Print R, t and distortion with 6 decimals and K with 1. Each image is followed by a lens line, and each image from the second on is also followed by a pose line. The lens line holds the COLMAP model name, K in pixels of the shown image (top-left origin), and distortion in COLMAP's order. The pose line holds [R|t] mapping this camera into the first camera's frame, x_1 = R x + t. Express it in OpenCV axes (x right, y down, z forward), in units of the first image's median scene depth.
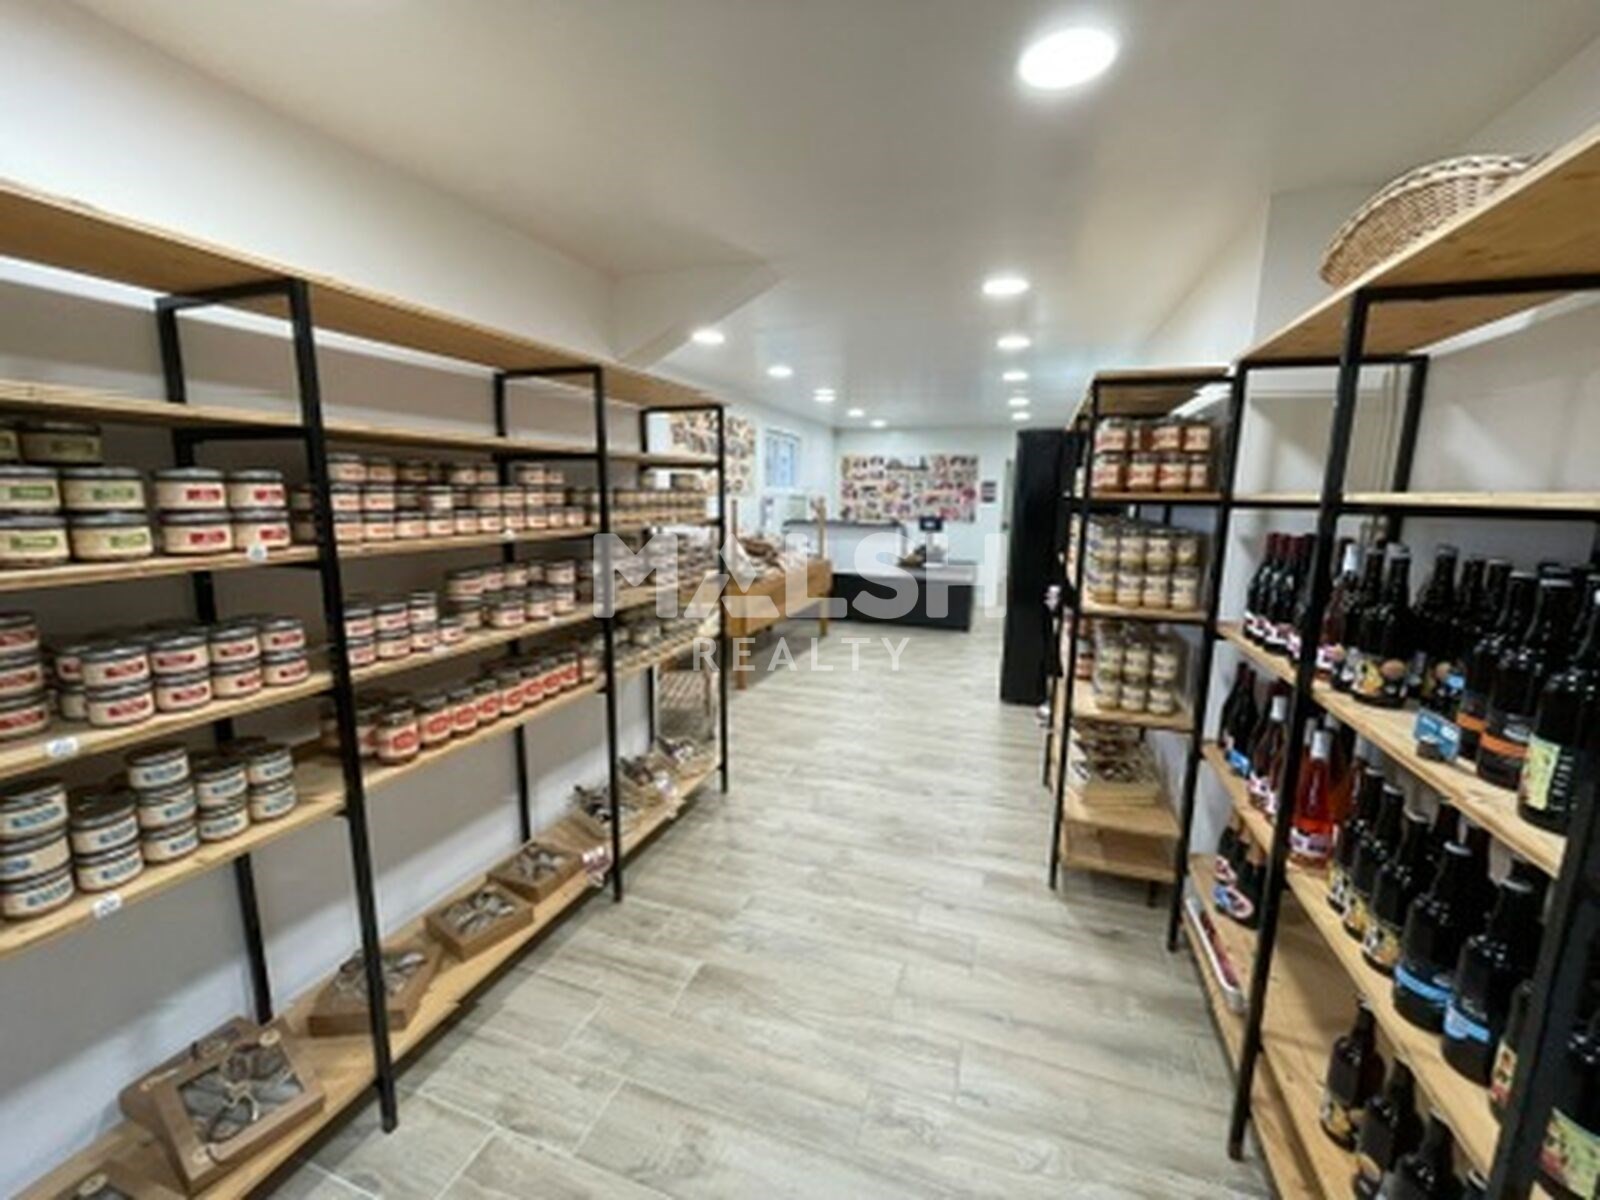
lens RADIAL K [[646.7, 0, 798.8], [0, 646.7, 597.6], [0, 0, 1]] dist [0.002376, 0.000168]
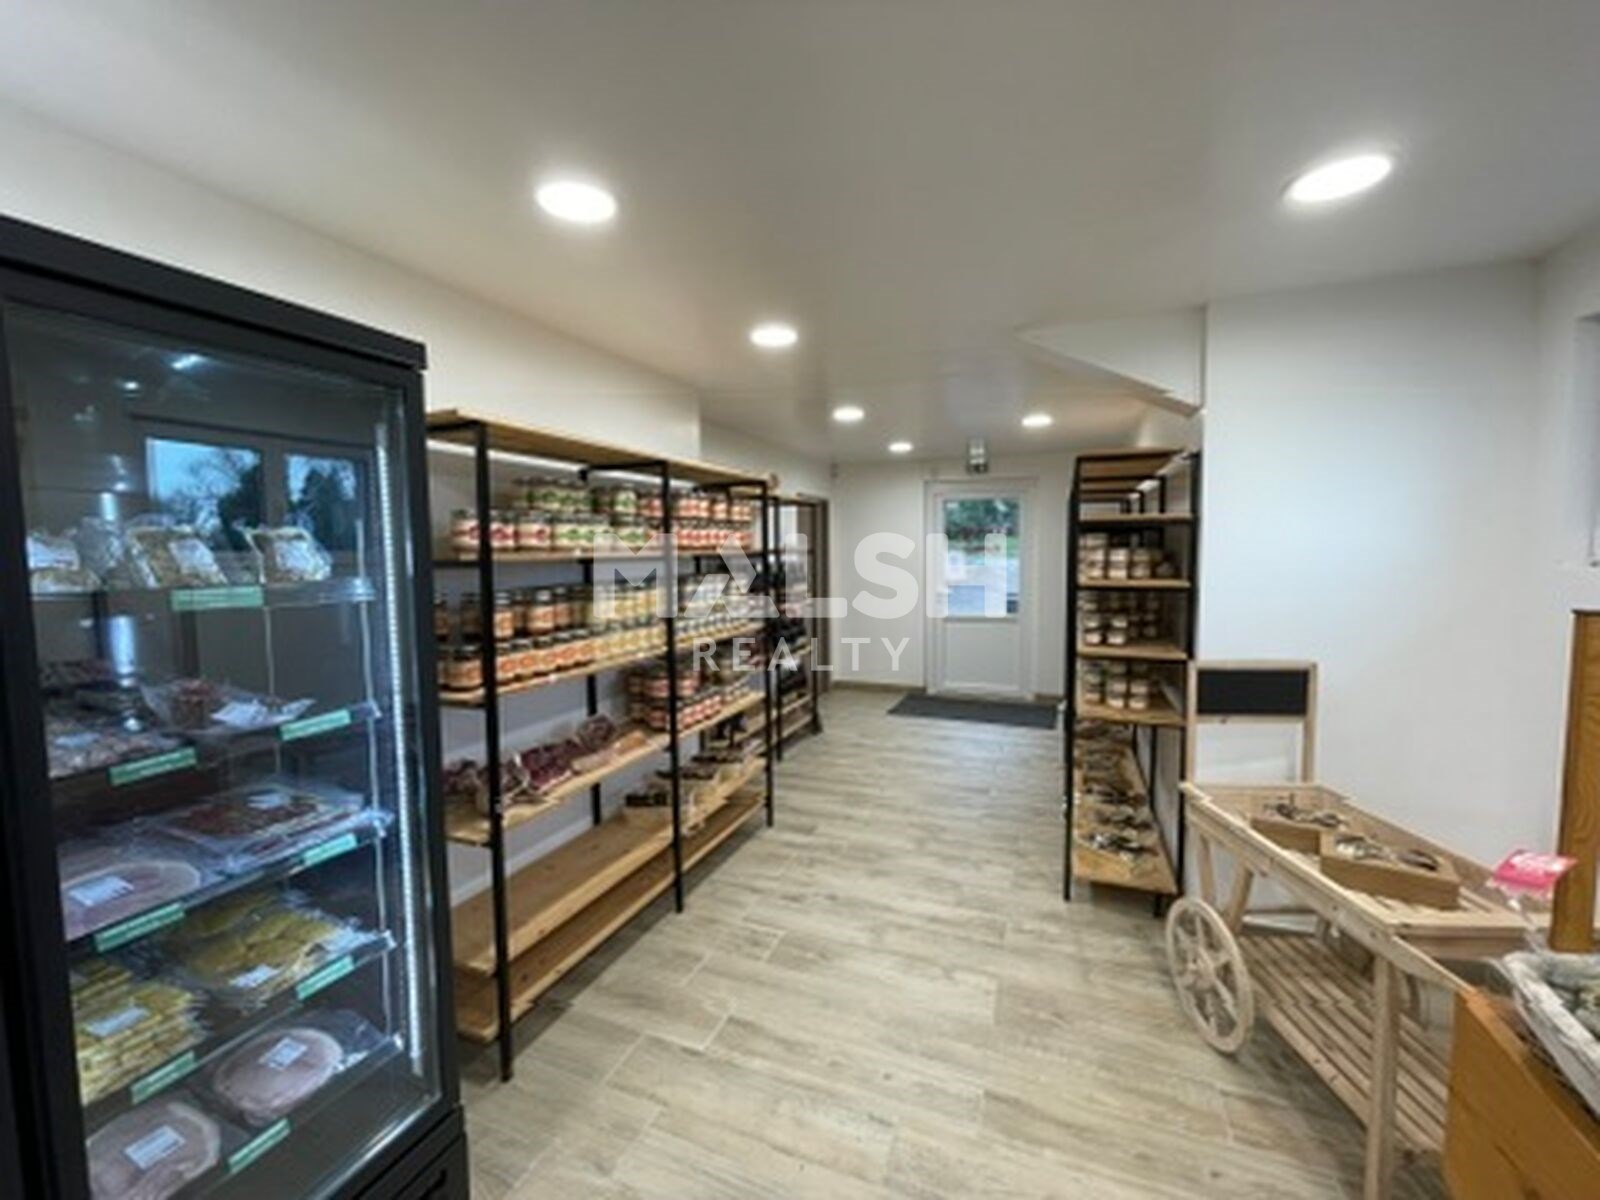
lens RADIAL K [[646.7, 0, 797.1], [0, 646.7, 595.1], [0, 0, 1]] dist [0.002376, 0.000168]
pose [[-0.998314, -0.003699, 0.057924, 0.202247], [0.010194, 0.971281, 0.237717, -0.308008], [-0.057140, 0.237906, -0.969606, 1.798586]]
